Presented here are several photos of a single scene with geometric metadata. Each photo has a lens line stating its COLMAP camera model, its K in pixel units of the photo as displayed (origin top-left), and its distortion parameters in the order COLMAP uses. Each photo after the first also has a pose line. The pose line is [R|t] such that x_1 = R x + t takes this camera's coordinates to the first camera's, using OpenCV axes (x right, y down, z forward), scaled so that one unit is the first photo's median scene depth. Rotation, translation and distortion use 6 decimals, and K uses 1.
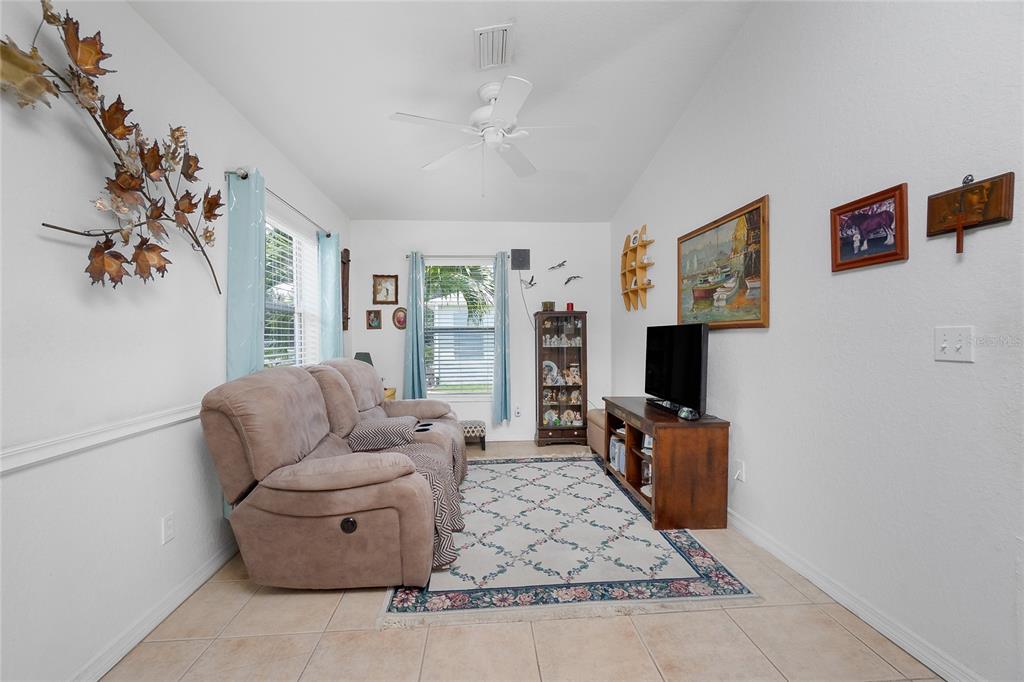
lens RADIAL K [[448.8, 0, 521.4], [0, 448.8, 338.7], [0, 0, 1]] dist [-0.002146, -0.000237]
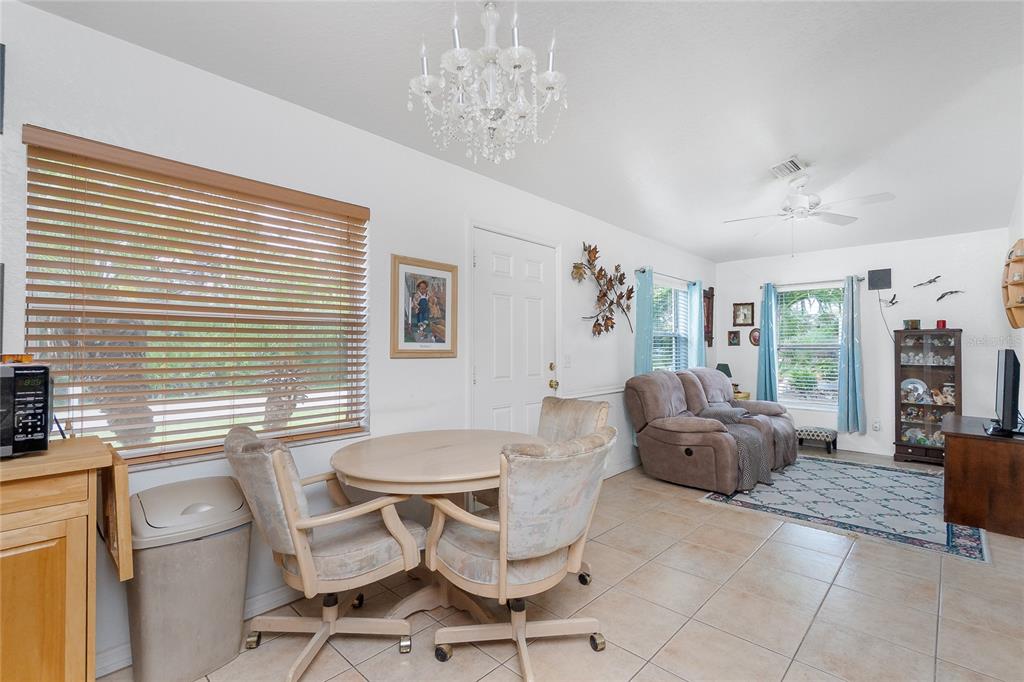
lens RADIAL K [[461.2, 0, 512.0], [0, 461.2, 341.0], [0, 0, 1]] dist [-0.001640, -0.000099]
pose [[0.668126, -0.000112, -0.744048, 0.417559], [-0.009445, 0.999918, -0.008632, -0.031750], [0.743988, 0.012795, 0.668071, -0.646768]]
